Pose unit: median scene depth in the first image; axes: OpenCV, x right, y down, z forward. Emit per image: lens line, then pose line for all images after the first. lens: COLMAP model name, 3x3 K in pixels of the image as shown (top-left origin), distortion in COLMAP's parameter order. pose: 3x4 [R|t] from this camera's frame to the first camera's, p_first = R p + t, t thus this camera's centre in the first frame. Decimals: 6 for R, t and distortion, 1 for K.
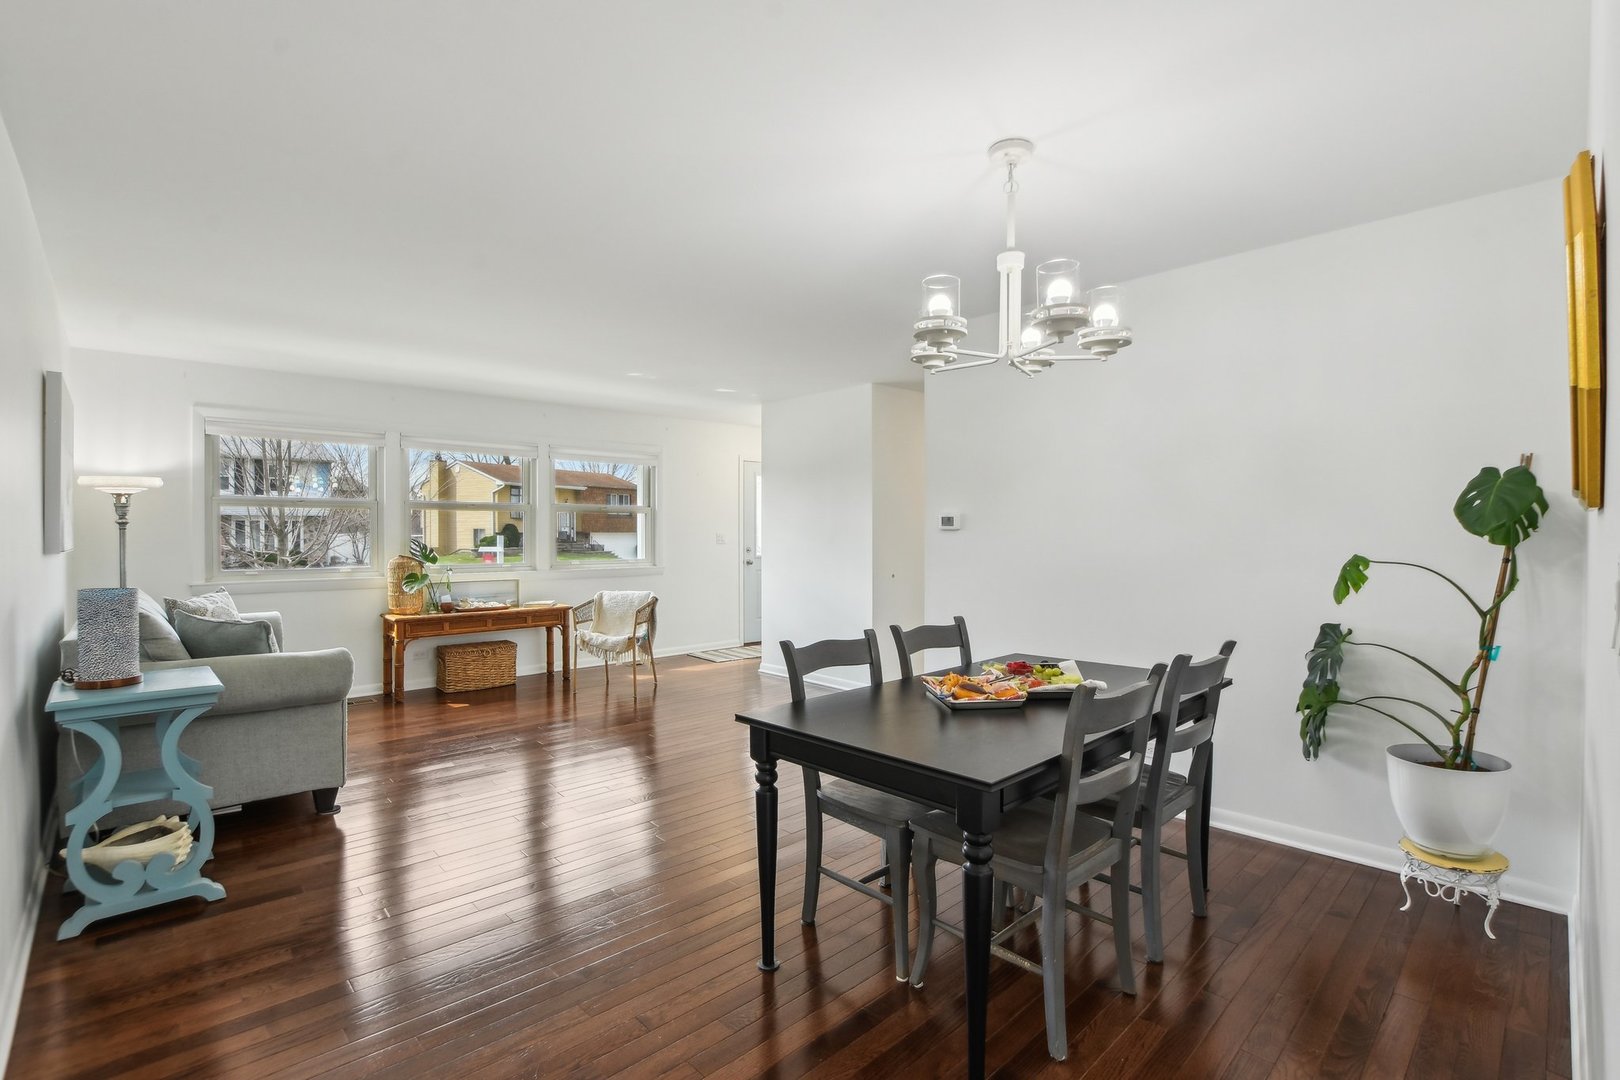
lens RADIAL K [[771.3, 0, 810.0], [0, 771.3, 540.0], [0, 0, 1]] dist [-0.021810, 0.000915]
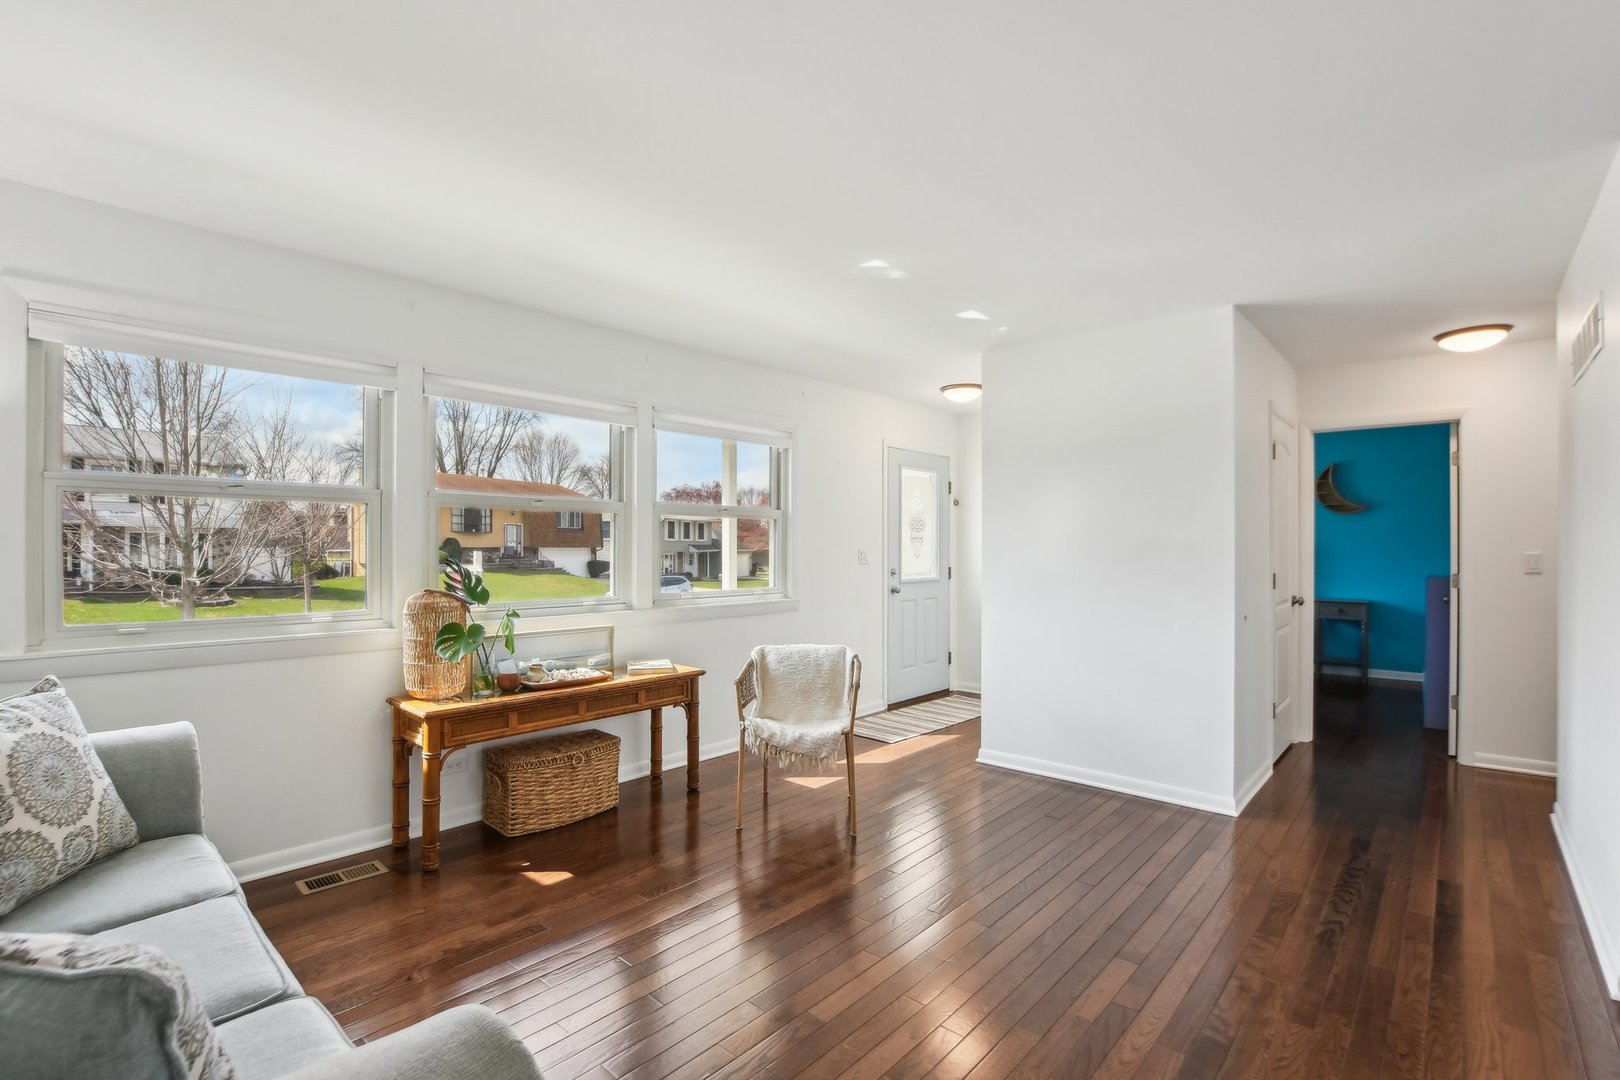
lens RADIAL K [[763.4, 0, 802.8], [0, 763.4, 546.5], [0, 0, 1]] dist [-0.019558, 0.000126]
pose [[0.996700, 0.000495, 0.081172, -0.280359], [0.000412, 0.999938, -0.011155, -0.003981], [-0.081172, 0.011151, 0.996638, 0.396805]]
